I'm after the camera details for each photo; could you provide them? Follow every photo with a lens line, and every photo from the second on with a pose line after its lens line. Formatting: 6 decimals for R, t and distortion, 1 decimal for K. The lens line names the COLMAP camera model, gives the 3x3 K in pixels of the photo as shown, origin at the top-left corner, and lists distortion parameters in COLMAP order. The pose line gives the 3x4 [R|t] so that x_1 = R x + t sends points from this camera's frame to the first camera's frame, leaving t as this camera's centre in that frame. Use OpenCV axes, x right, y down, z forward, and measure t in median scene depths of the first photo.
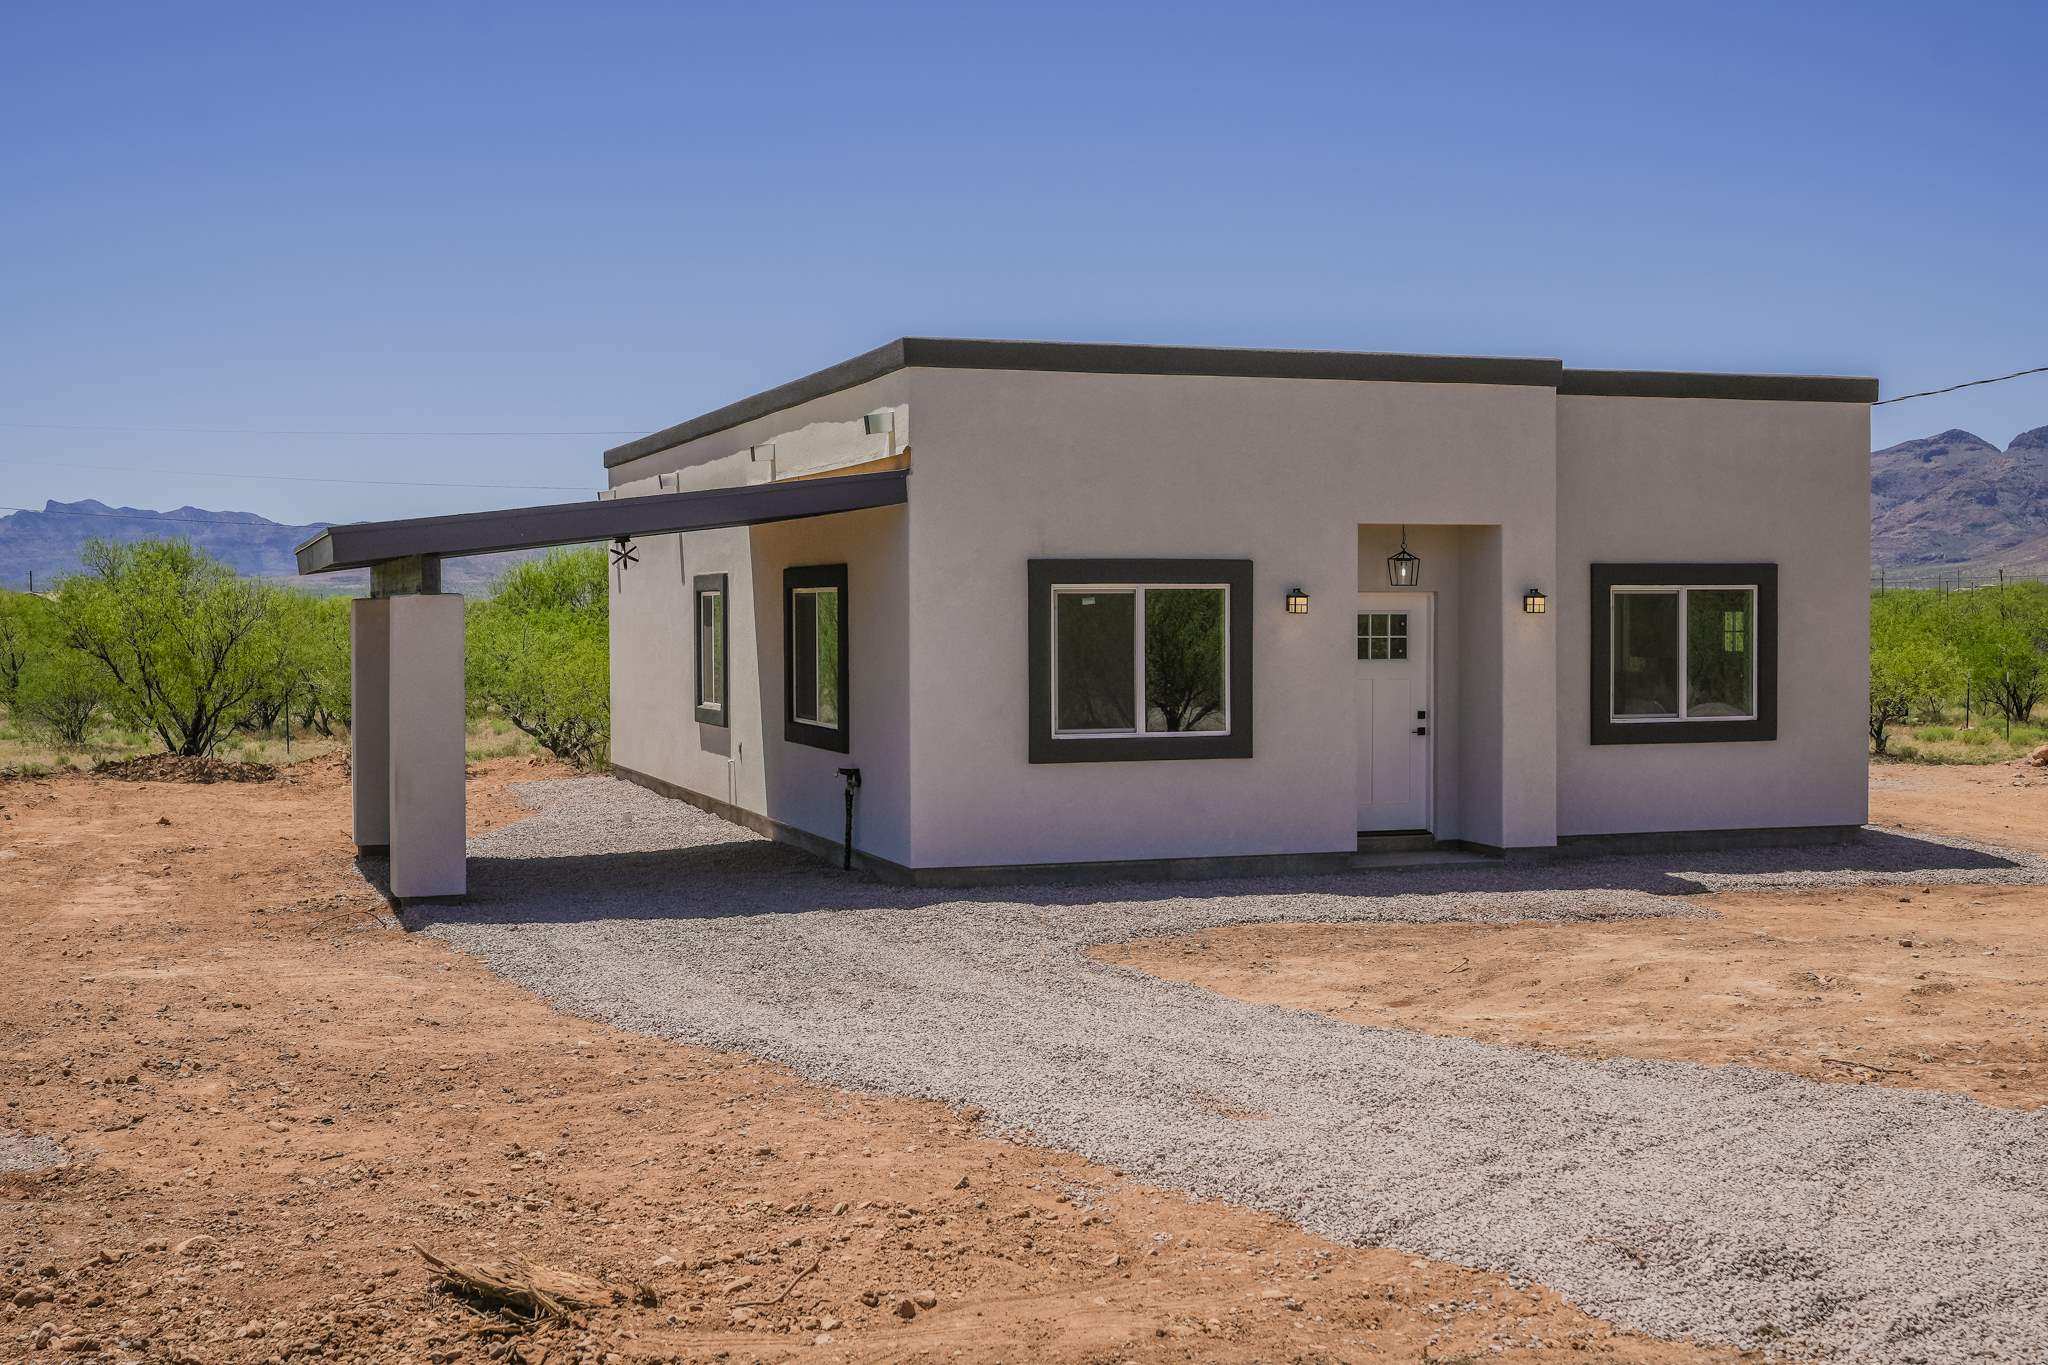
lens RADIAL K [[2427.8, 0, 1023.3], [0, 2427.8, 689.3], [0, 0, 1]] dist [0.025585, 0.000000]
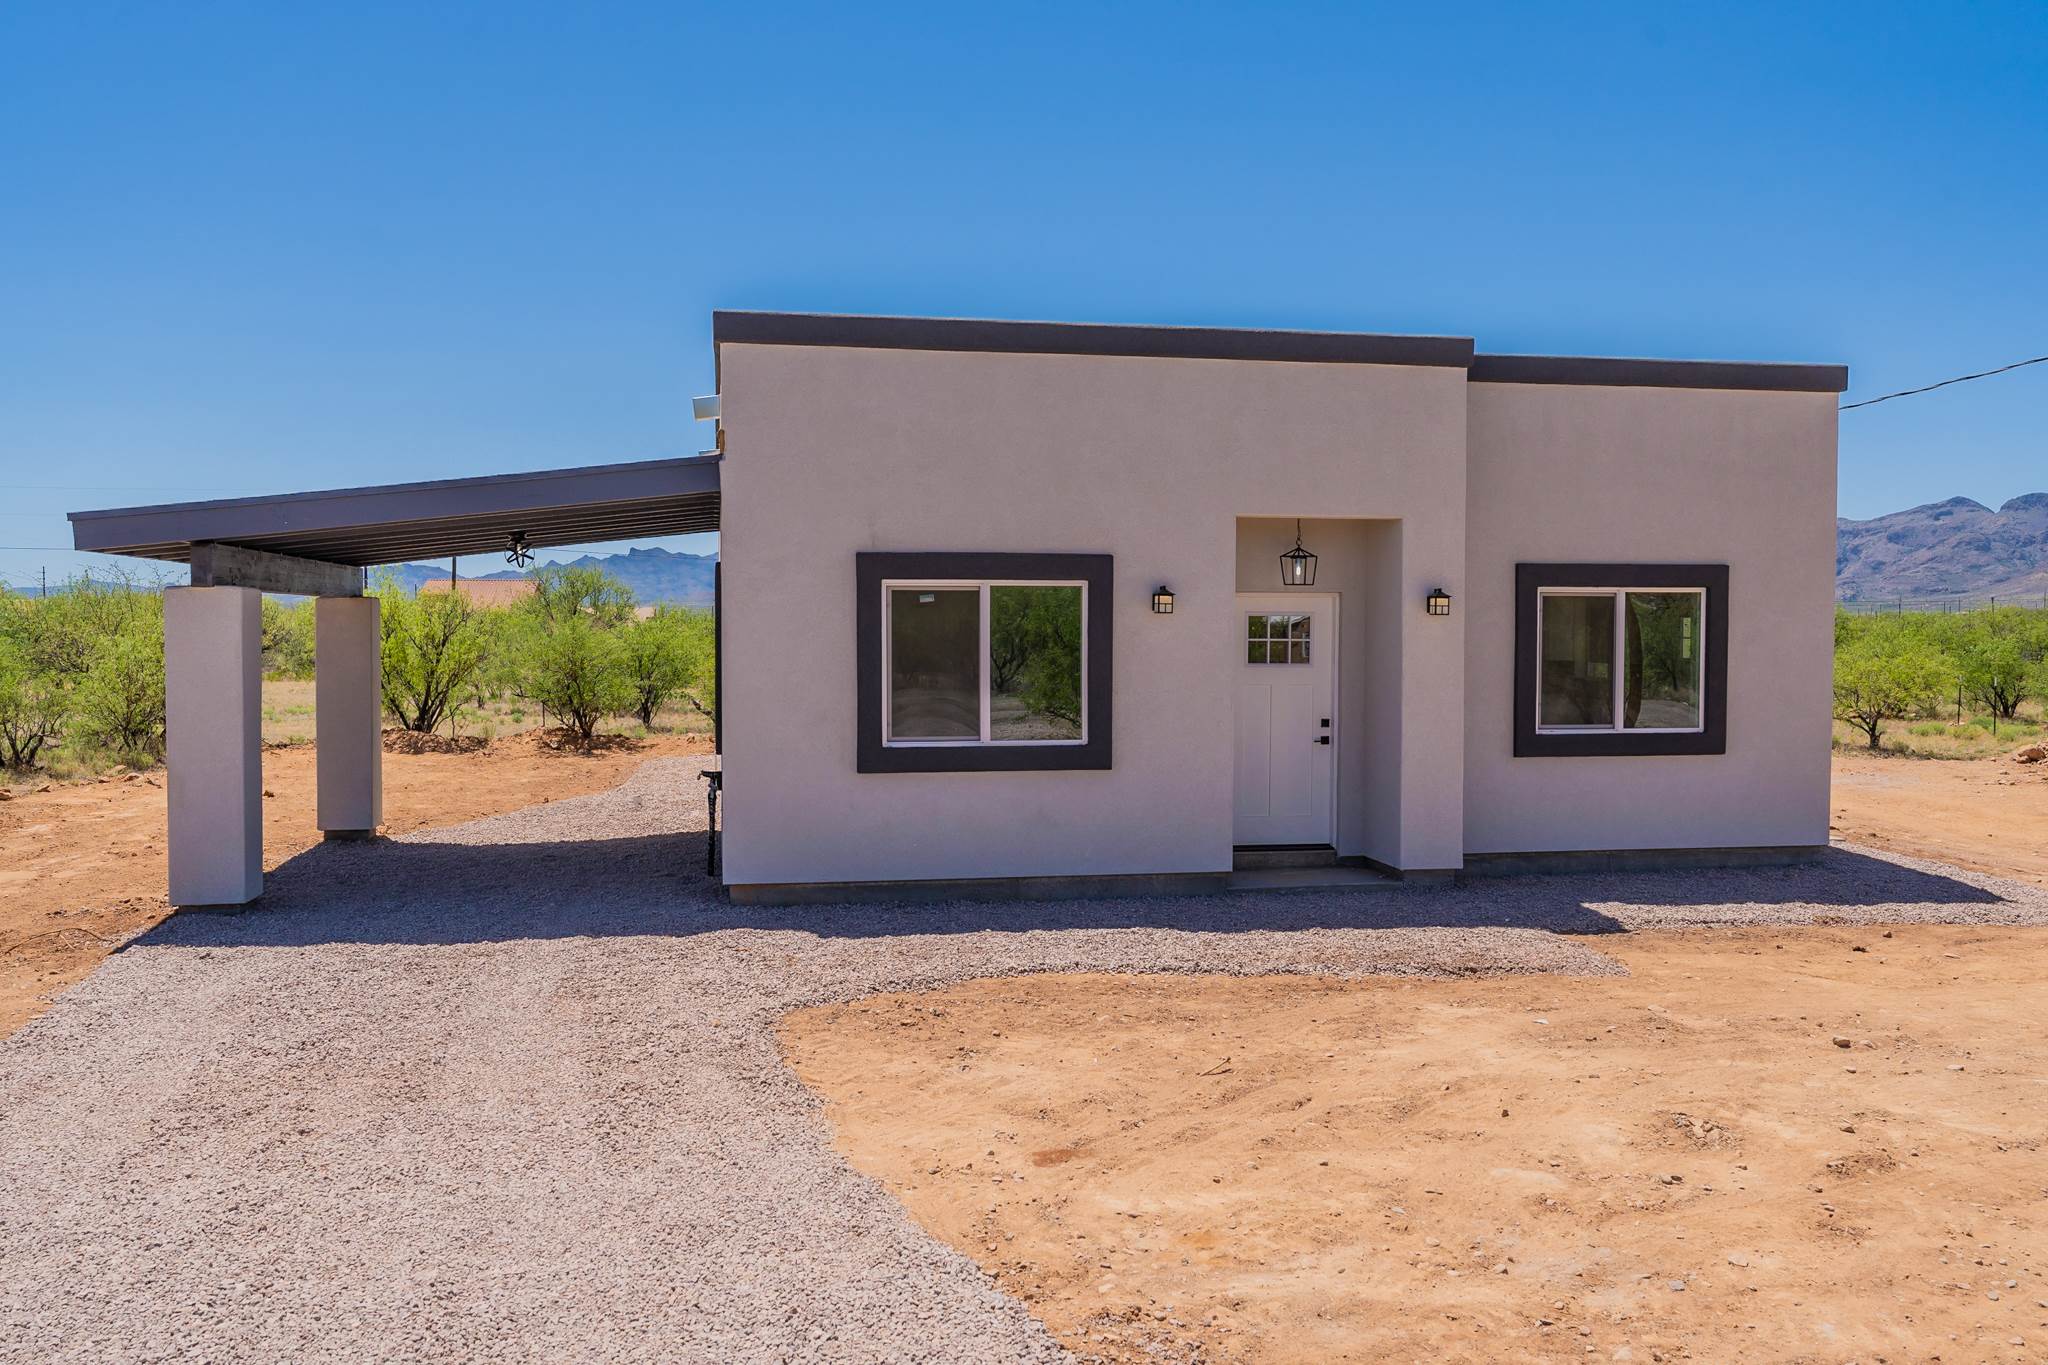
lens RADIAL K [[1655.8, 0, 1031.3], [0, 1655.8, 685.9], [0, 0, 1]] dist [0.023365, -0.008152]
pose [[0.989965, 0.011600, -0.140838, 0.143978], [-0.010840, 0.999922, 0.006163, -0.006707], [0.140899, -0.004574, 0.990013, 0.351924]]
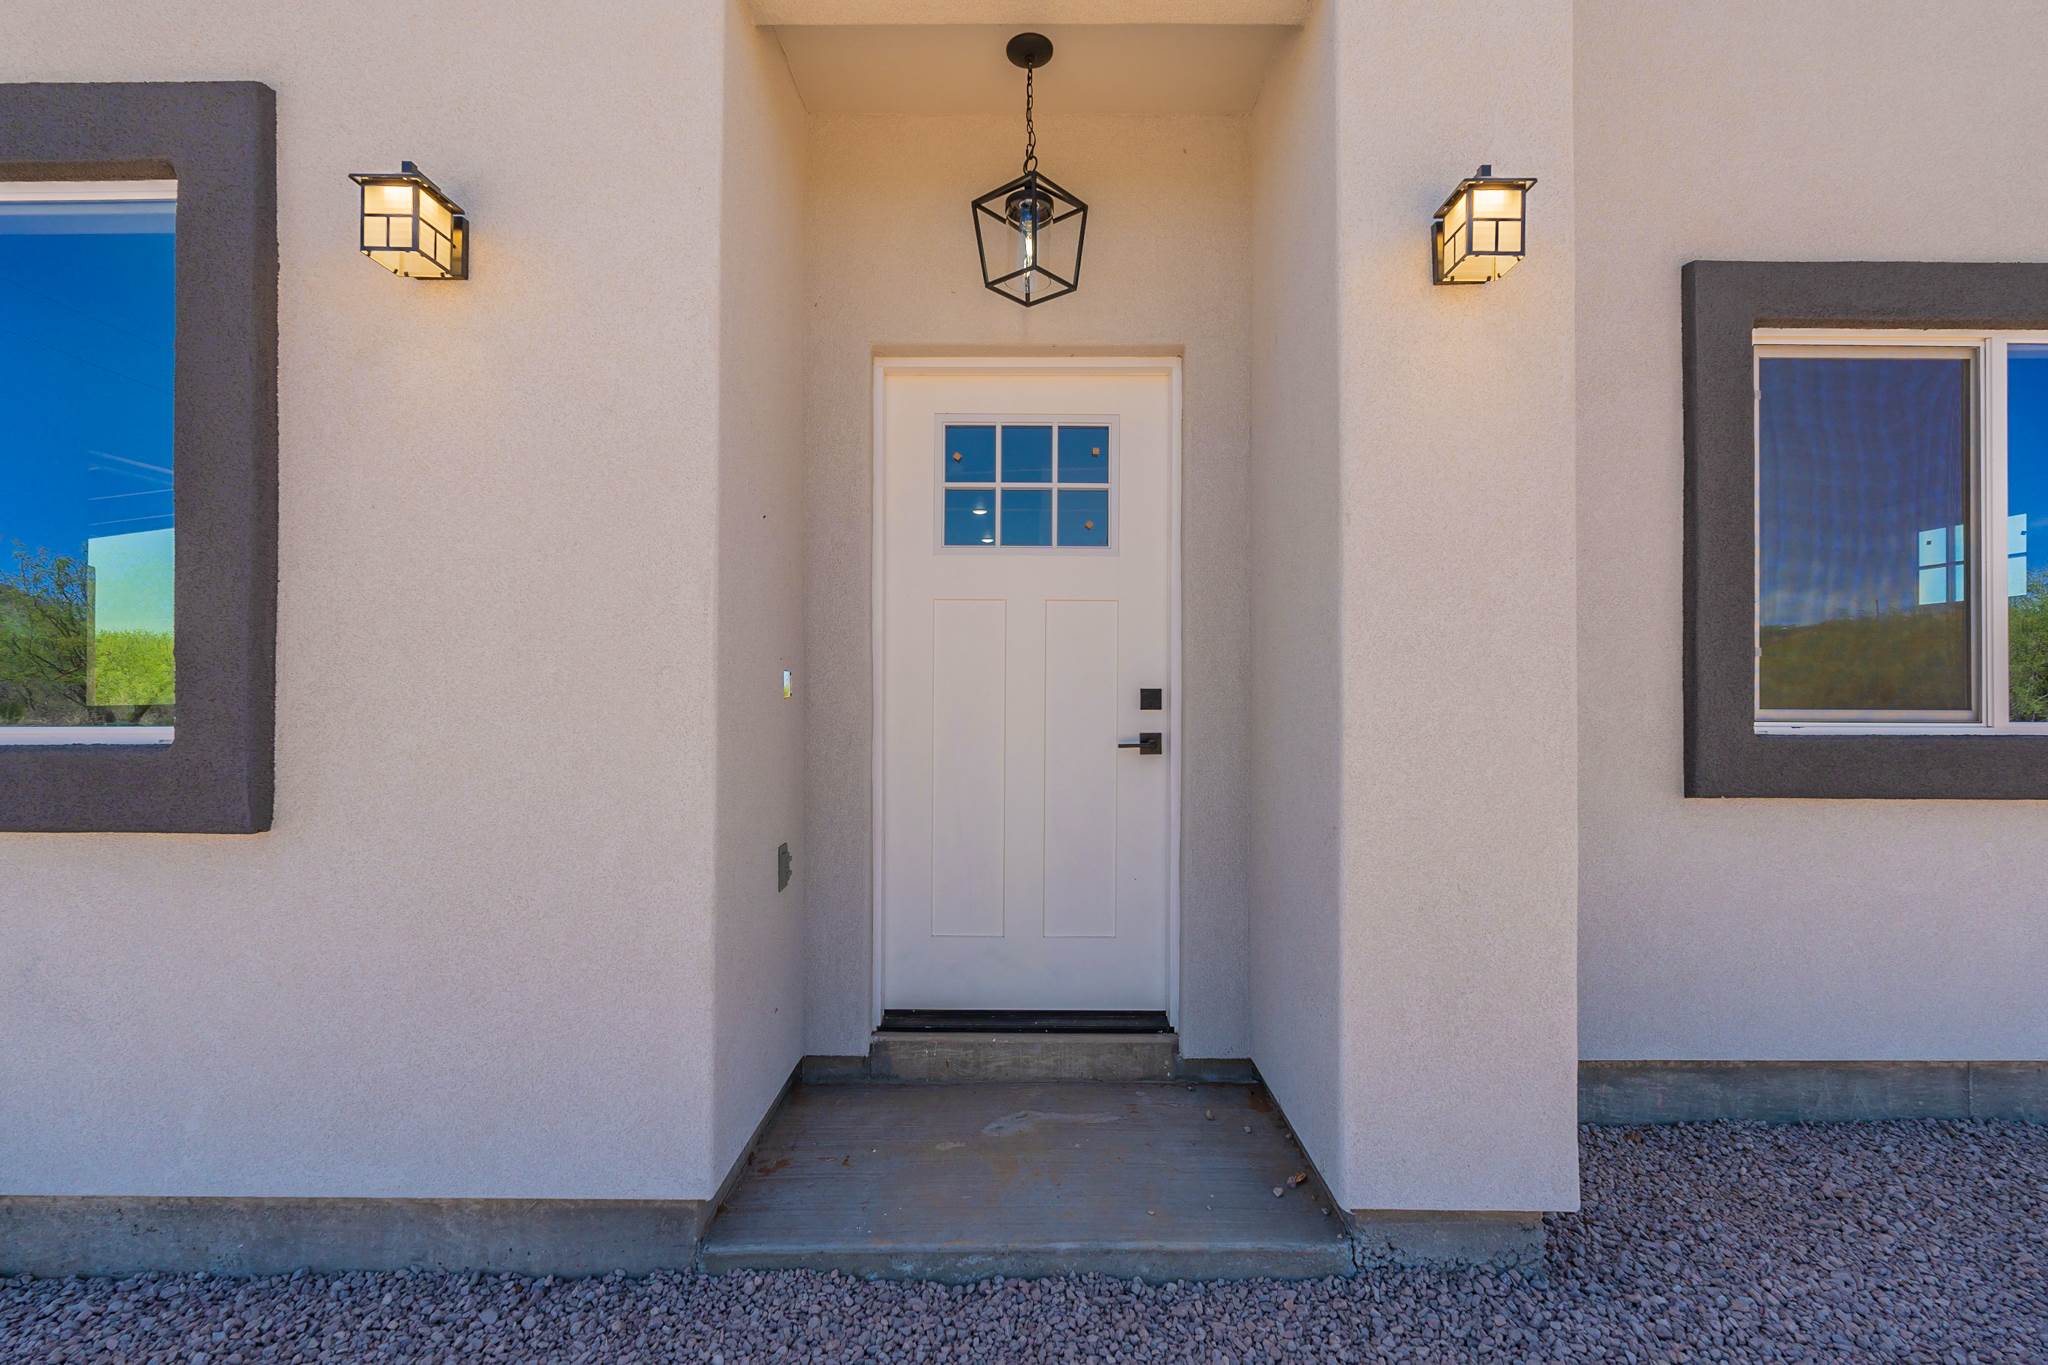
lens RADIAL K [[891.8, 0, 1015.7], [0, 891.8, 685.8], [0, 0, 1]] dist [-0.001363, -0.001240]
pose [[0.946623, 0.007957, -0.322244, 0.191606], [-0.018191, 0.999421, -0.028761, 0.013074], [0.321828, 0.033088, 0.946220, 0.882753]]
